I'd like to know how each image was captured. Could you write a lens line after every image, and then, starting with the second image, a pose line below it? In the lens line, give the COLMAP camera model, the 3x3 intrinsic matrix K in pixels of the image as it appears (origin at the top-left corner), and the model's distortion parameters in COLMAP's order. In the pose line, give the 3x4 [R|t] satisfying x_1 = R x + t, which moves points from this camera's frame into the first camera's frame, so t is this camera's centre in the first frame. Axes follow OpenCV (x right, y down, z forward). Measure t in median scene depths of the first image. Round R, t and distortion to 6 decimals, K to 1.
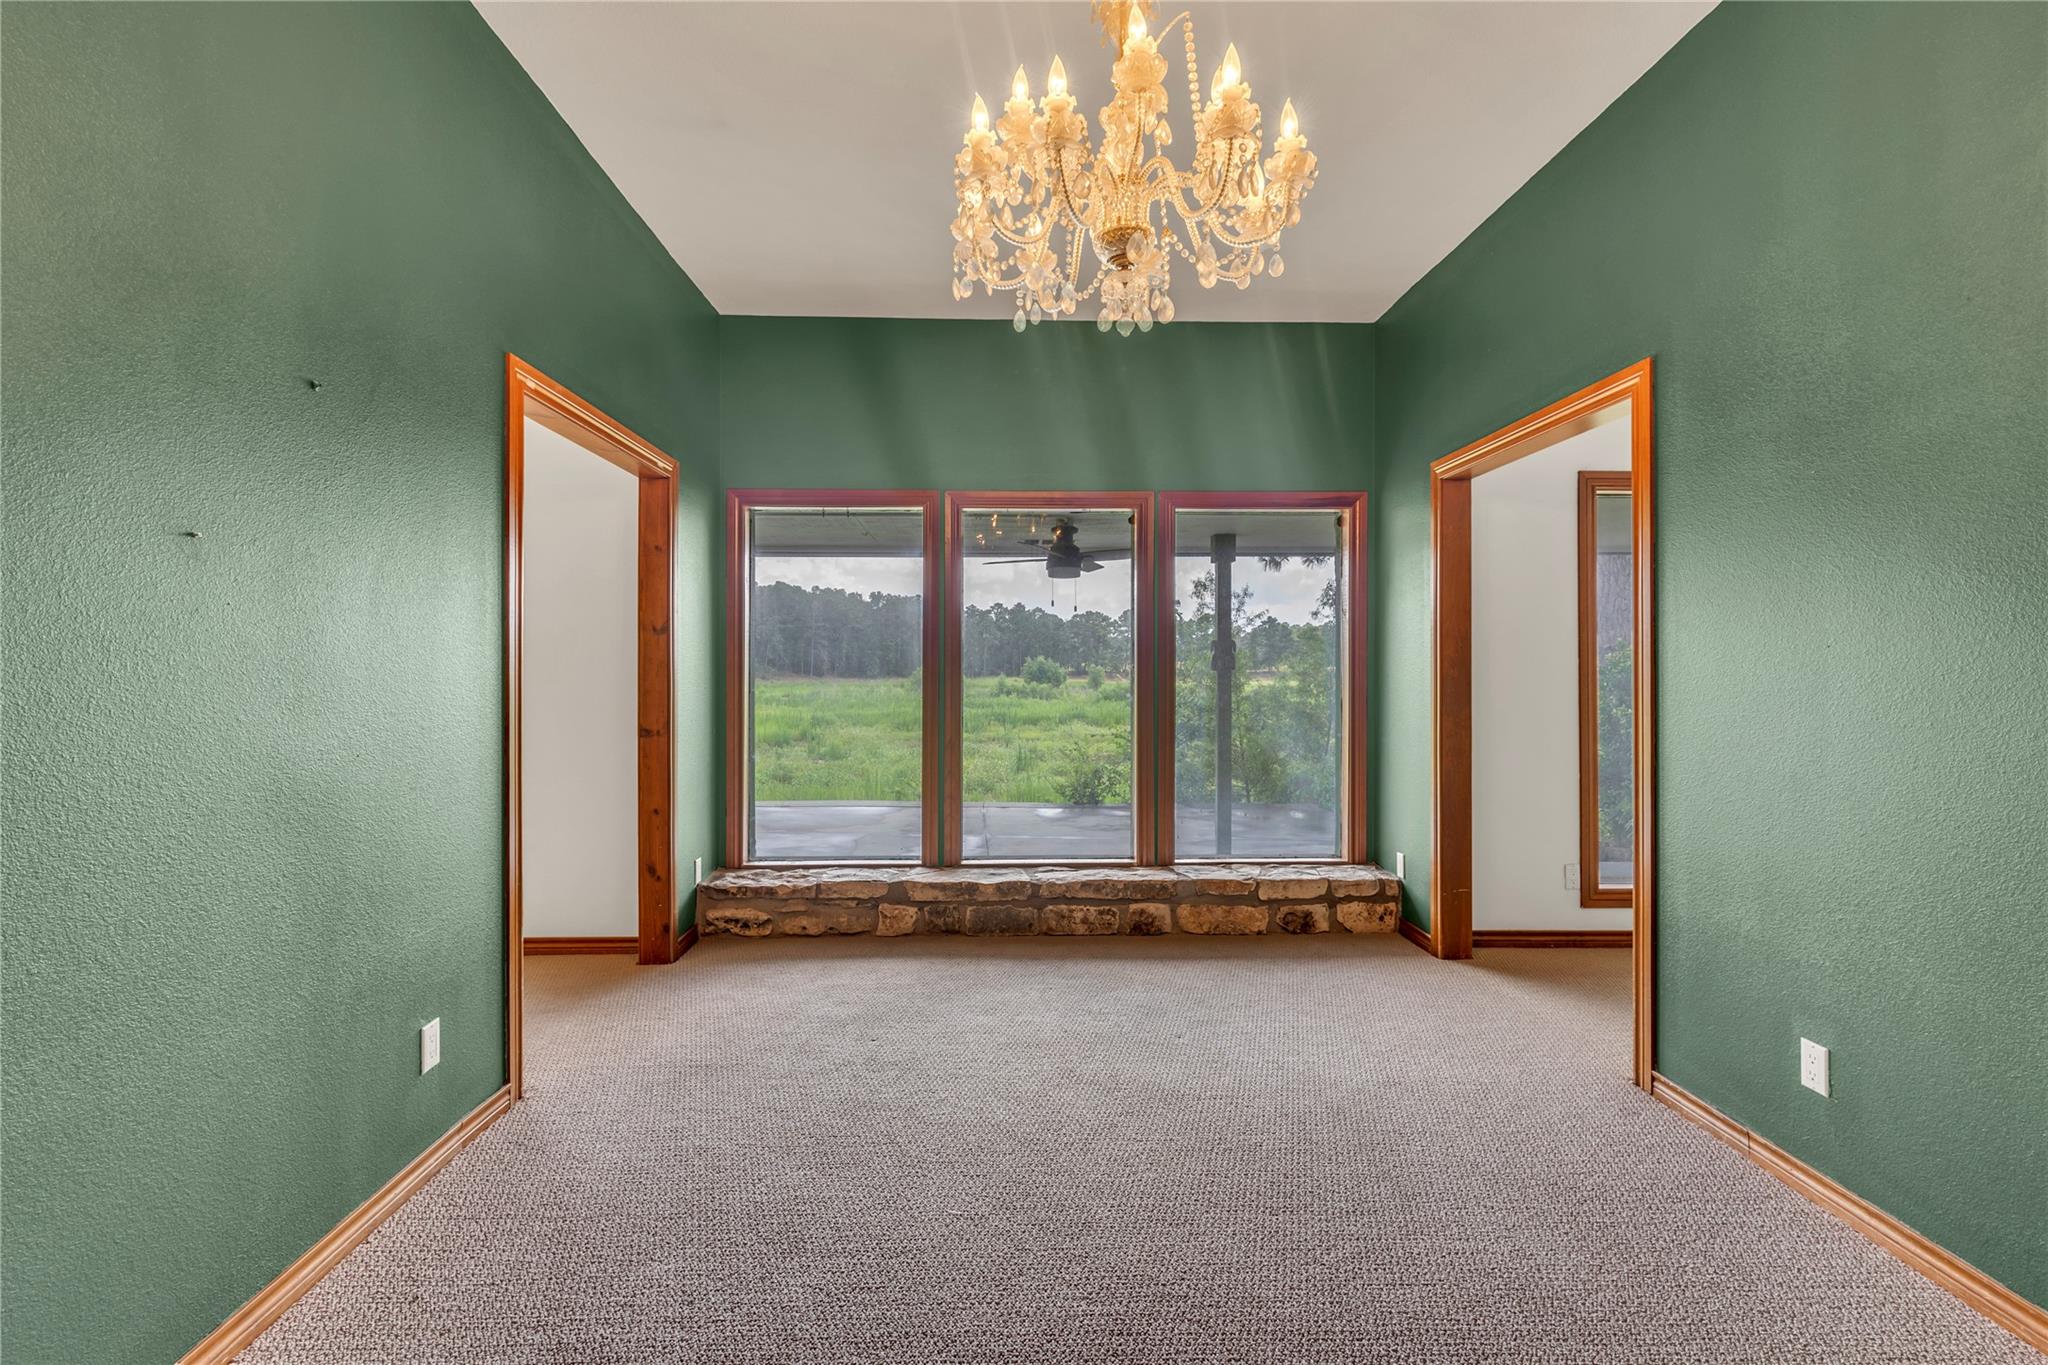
lens RADIAL K [[934.1, 0, 1023.7], [0, 934.1, 672.3], [0, 0, 1]] dist [0.003642, 0.000007]
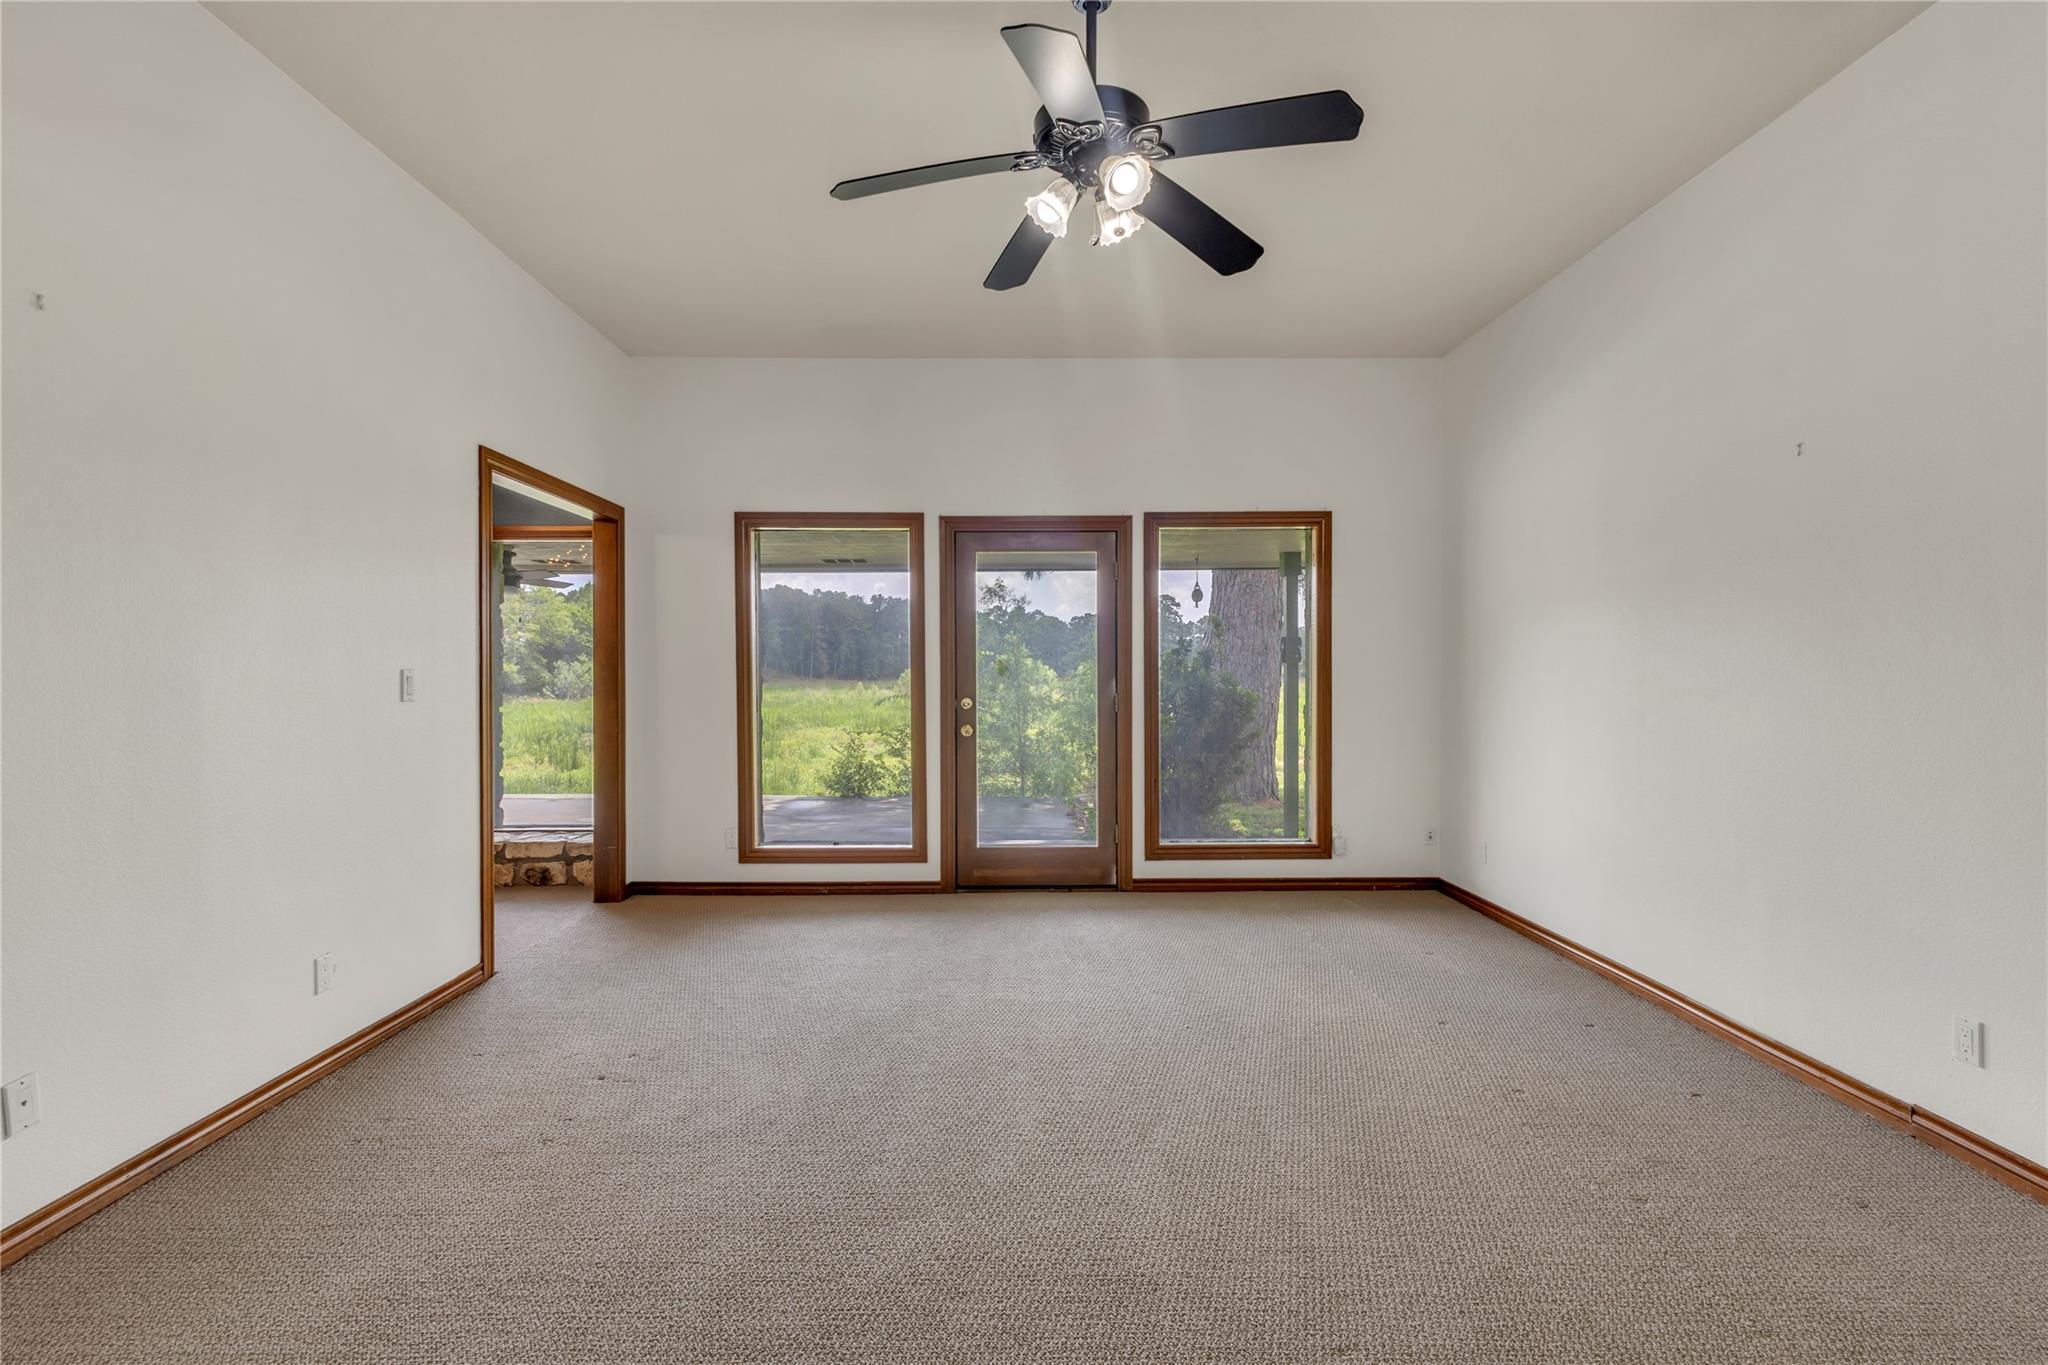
lens RADIAL K [[934.1, 0, 1023.7], [0, 934.1, 672.3], [0, 0, 1]] dist [0.003642, 0.000007]
pose [[0.999797, -0.001211, -0.020136, 0.957215], [0.001167, 0.999997, -0.002203, 0.001074], [0.020139, 0.002179, 0.999795, -0.222123]]
